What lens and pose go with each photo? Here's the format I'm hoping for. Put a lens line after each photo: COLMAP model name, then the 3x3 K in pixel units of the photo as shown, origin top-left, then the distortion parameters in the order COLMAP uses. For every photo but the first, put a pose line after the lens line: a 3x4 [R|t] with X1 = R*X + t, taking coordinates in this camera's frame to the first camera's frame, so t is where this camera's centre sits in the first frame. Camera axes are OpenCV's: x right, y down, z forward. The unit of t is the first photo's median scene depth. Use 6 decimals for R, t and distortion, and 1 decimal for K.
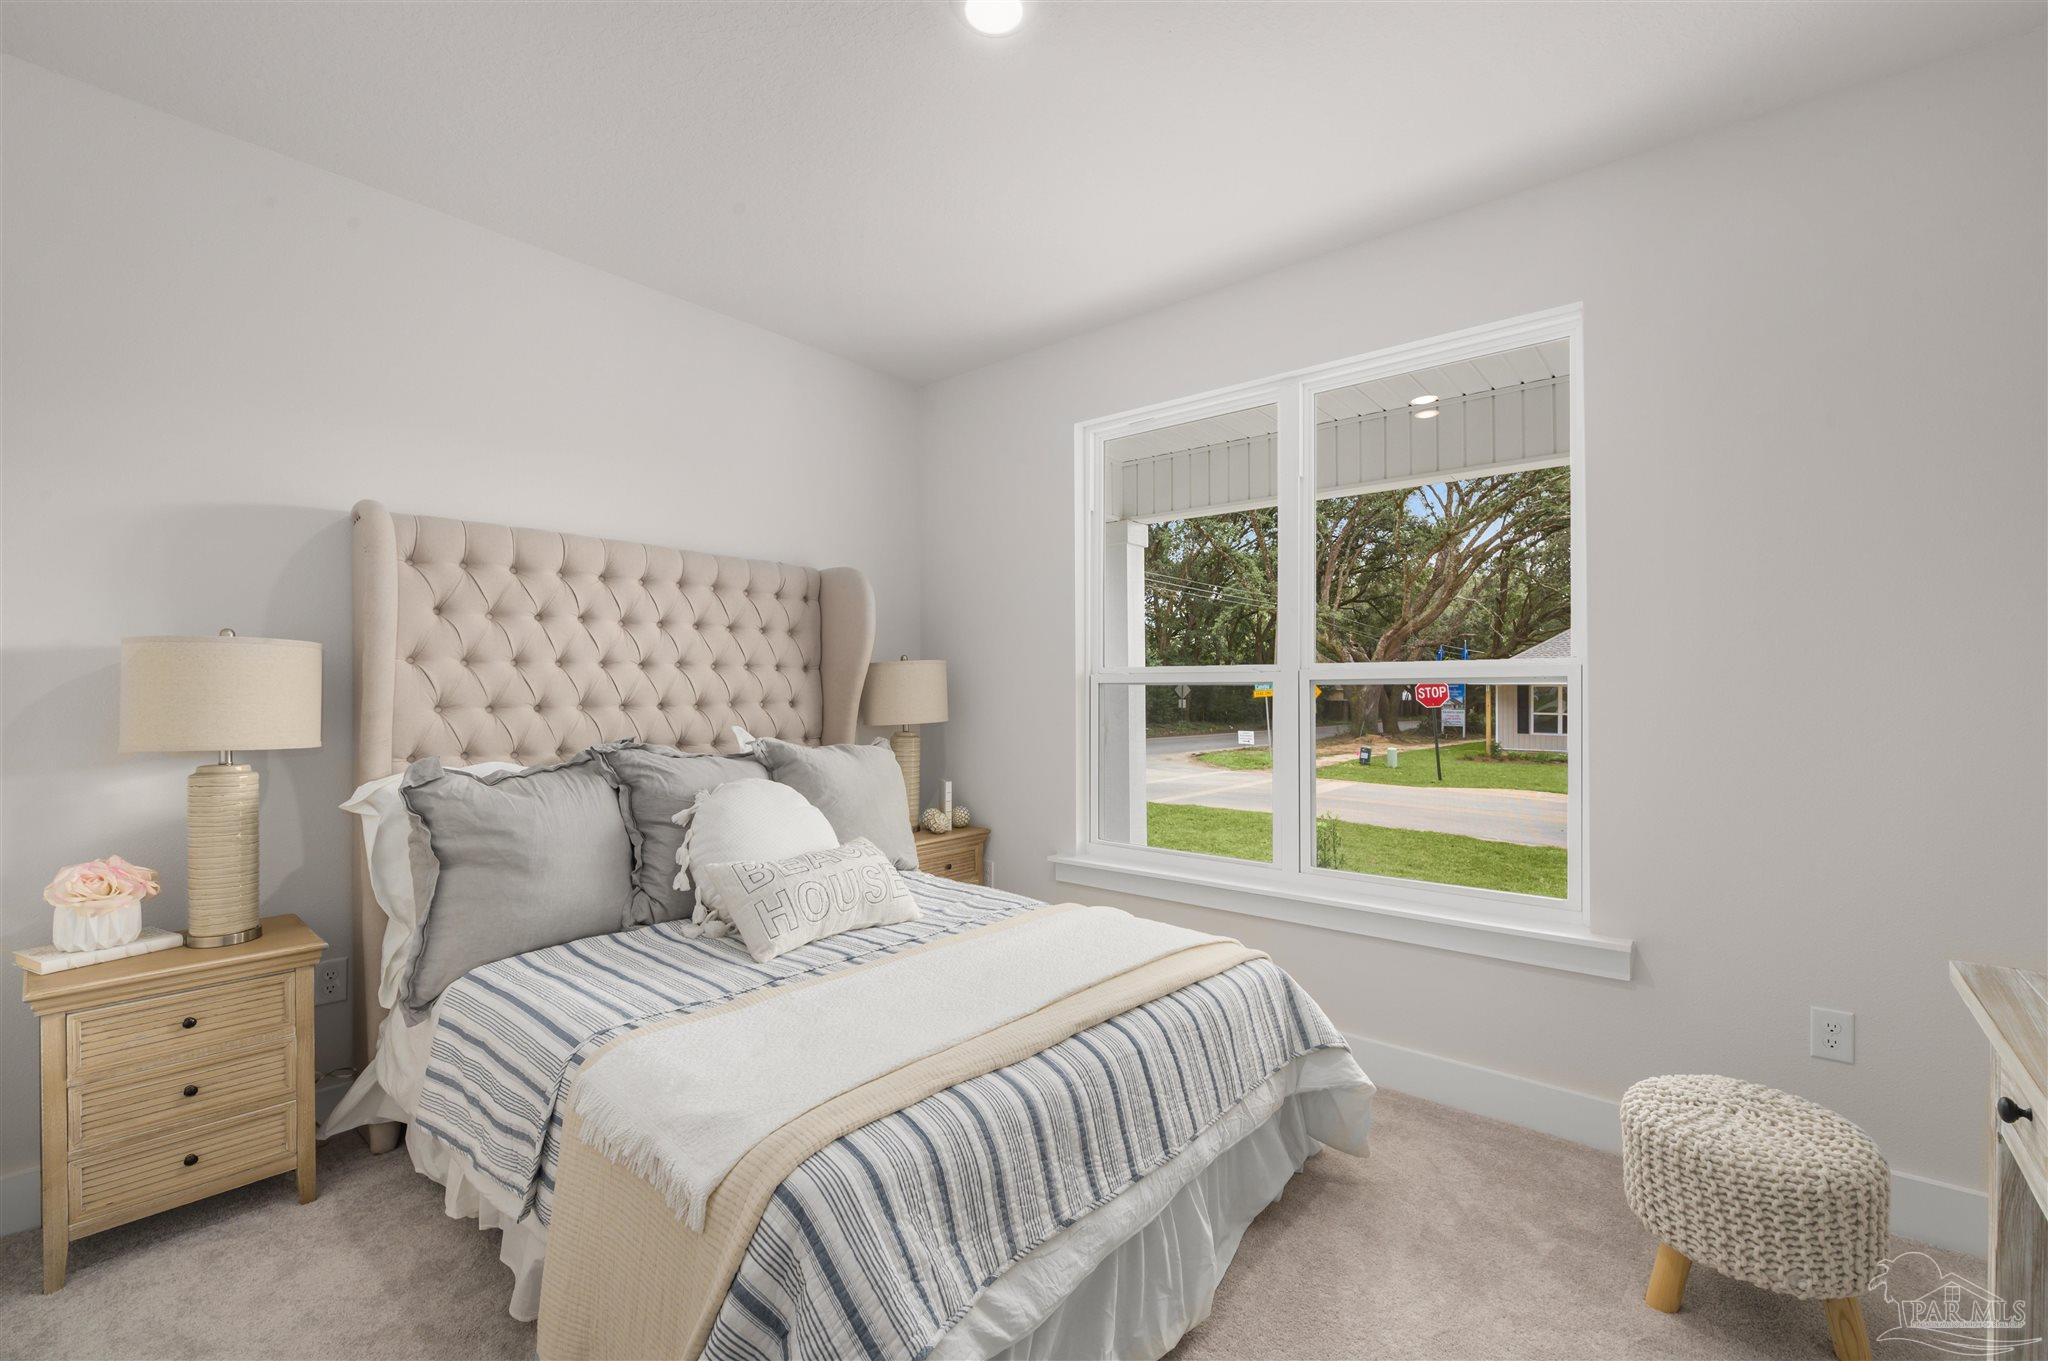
lens RADIAL K [[839.0, 0, 1016.9], [0, 839.0, 701.0], [0, 0, 1]] dist [-0.003488, -0.000280]
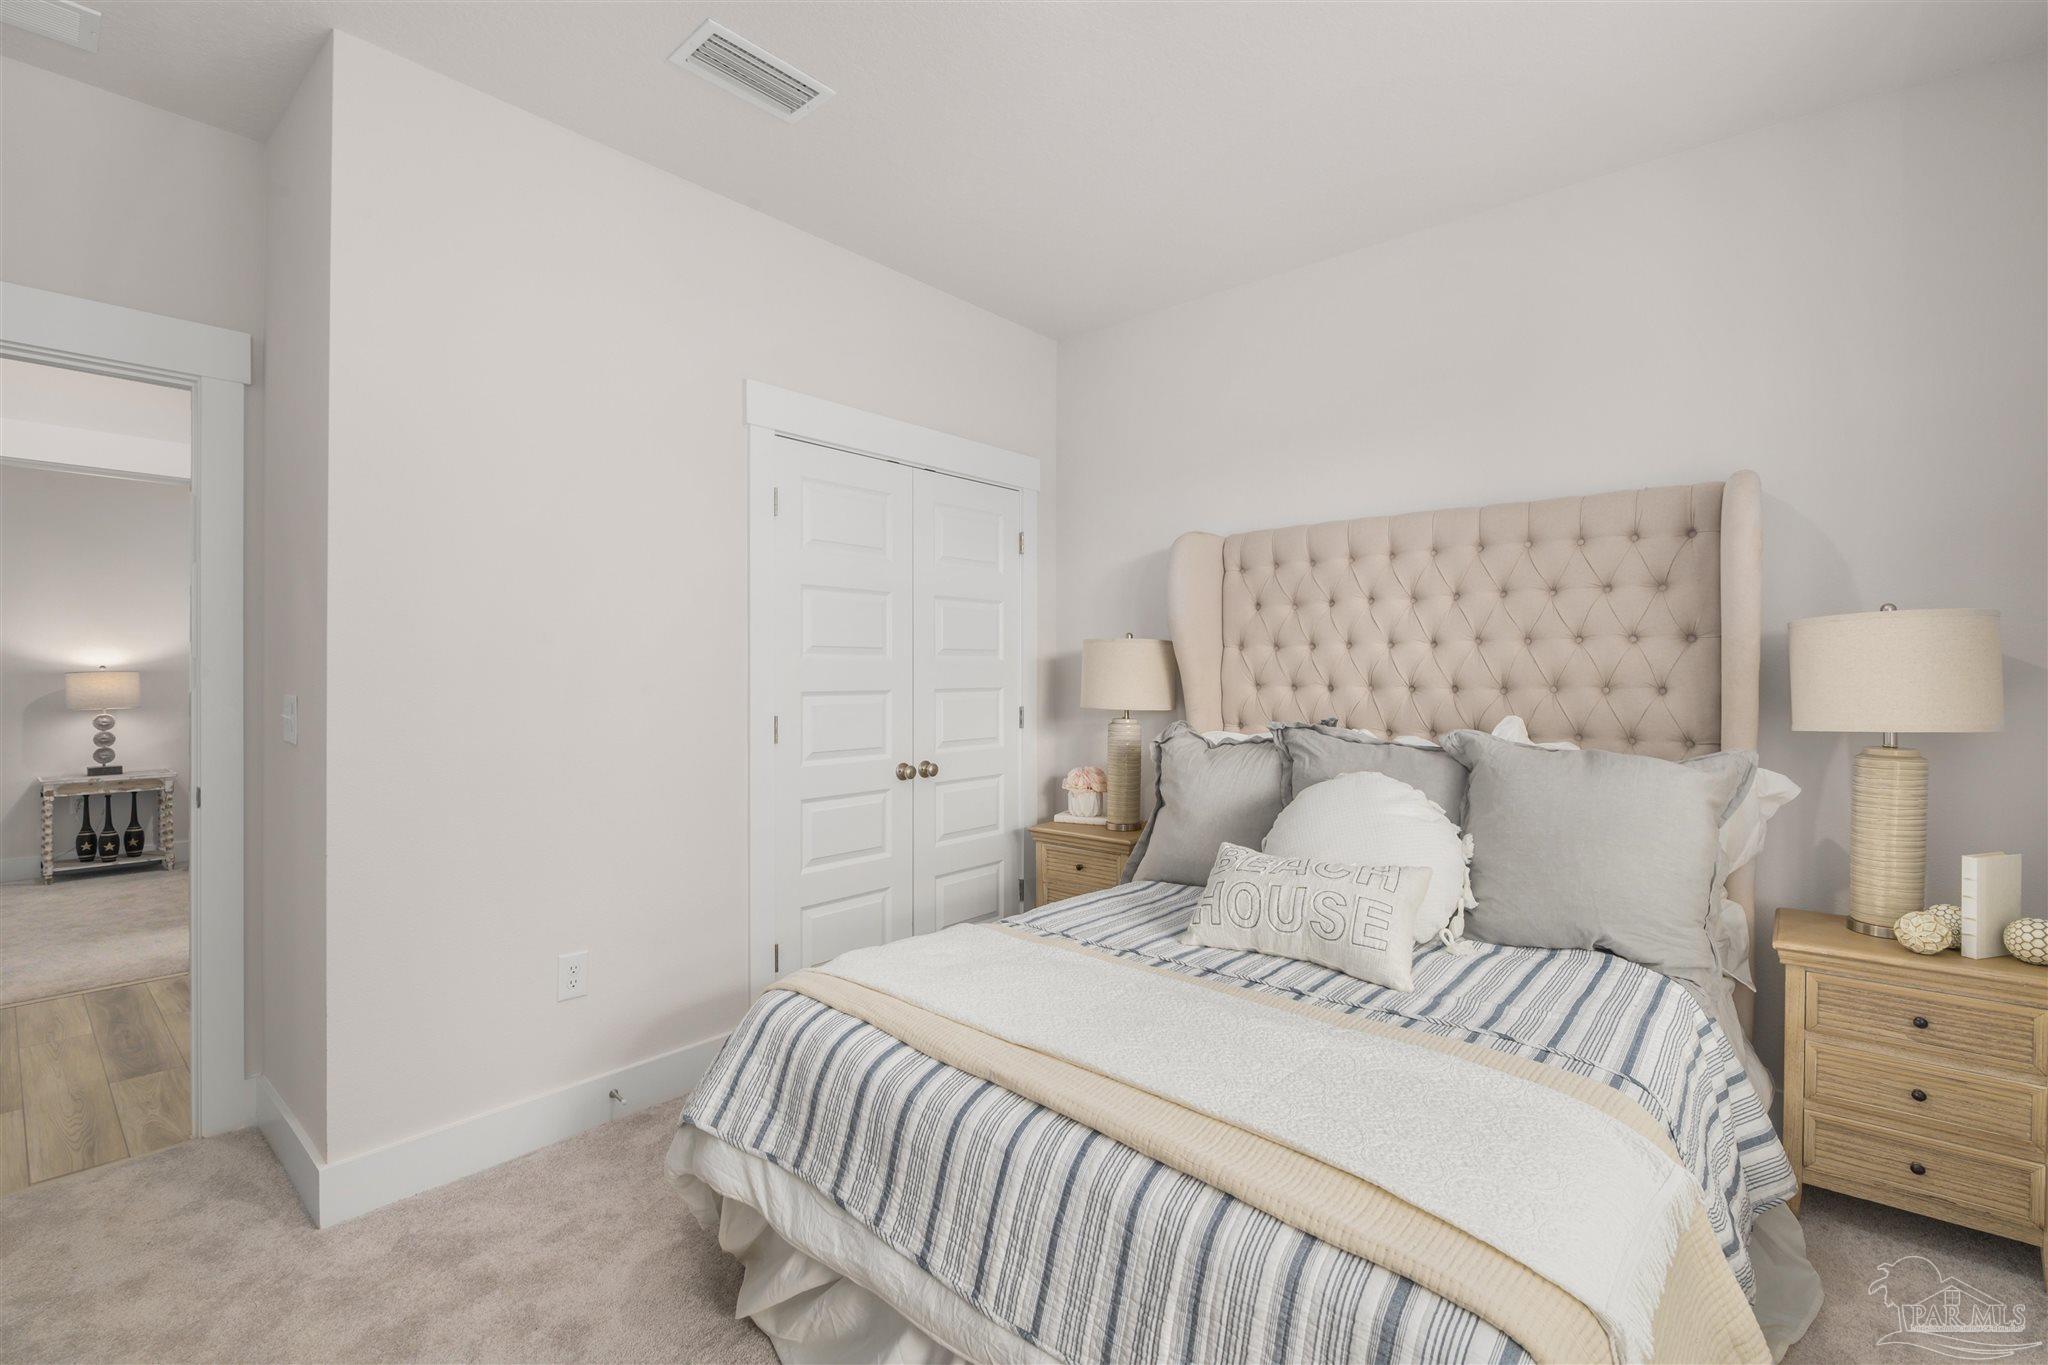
lens RADIAL K [[912.4, 0, 1069.0], [0, 912.4, 666.1], [0, 0, 1]] dist [-0.004084, -0.000526]
pose [[0.017762, -0.007238, -0.999816, 0.651497], [-0.007973, 0.999941, -0.007380, -0.007919], [0.999810, 0.008102, 0.017703, 0.700588]]
